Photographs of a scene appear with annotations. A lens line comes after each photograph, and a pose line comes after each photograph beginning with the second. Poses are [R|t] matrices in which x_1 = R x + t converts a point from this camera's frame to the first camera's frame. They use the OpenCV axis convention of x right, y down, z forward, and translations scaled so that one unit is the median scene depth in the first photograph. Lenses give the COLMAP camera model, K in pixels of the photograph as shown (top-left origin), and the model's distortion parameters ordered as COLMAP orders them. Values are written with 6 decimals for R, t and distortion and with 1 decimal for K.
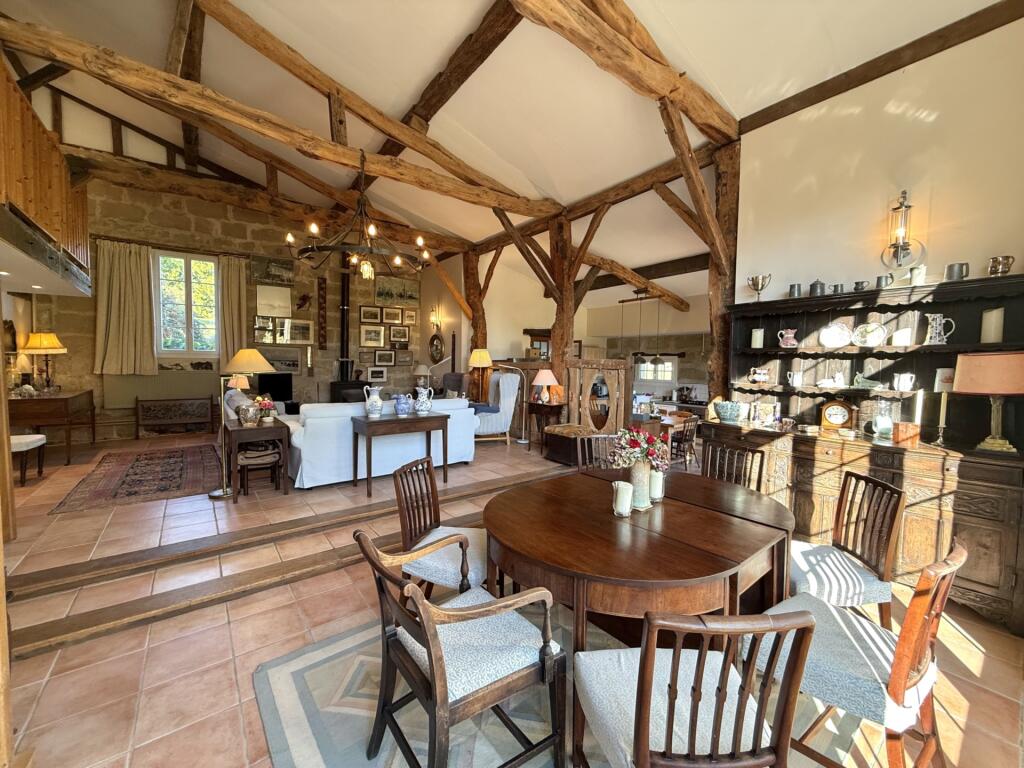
lens RADIAL K [[409.4, 0, 512.0], [0, 409.4, 384.0], [0, 0, 1]] dist [-0.000100, -0.000005]
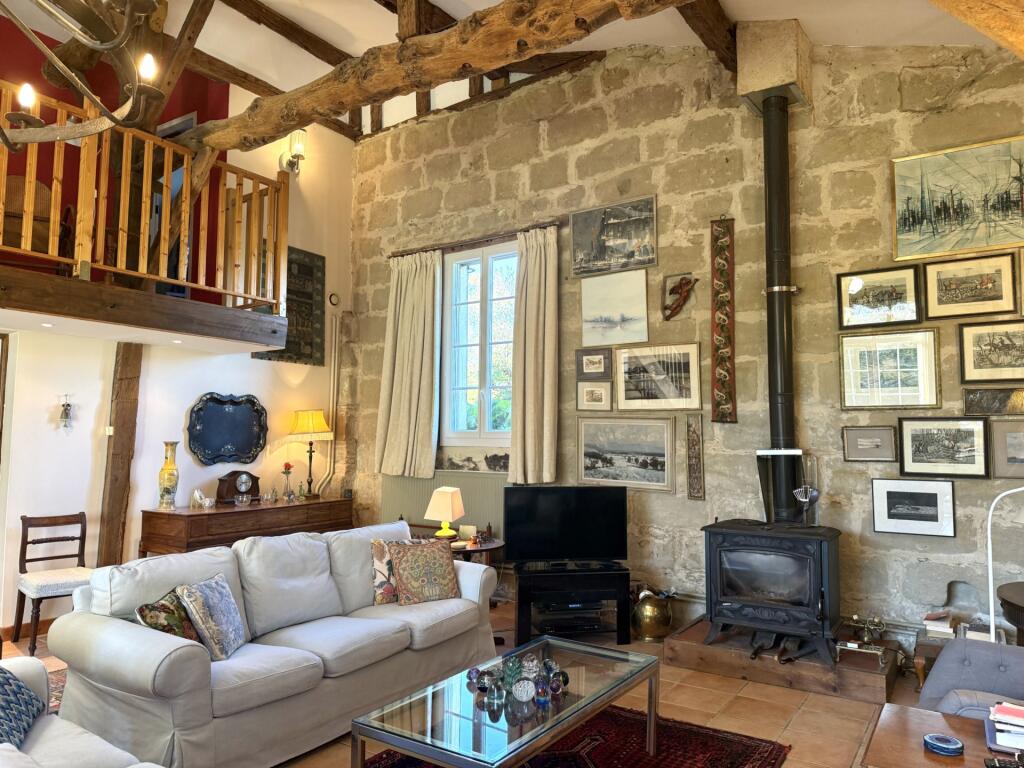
lens RADIAL K [[712.2, 0, 512.0], [0, 712.2, 384.0], [0, 0, 1]] dist [0.101270, -0.143605]
pose [[0.320580, -0.076625, -0.944117, 0.055859], [-0.051140, 0.993869, -0.098028, -0.047595], [0.945840, 0.079708, 0.314695, 0.637980]]
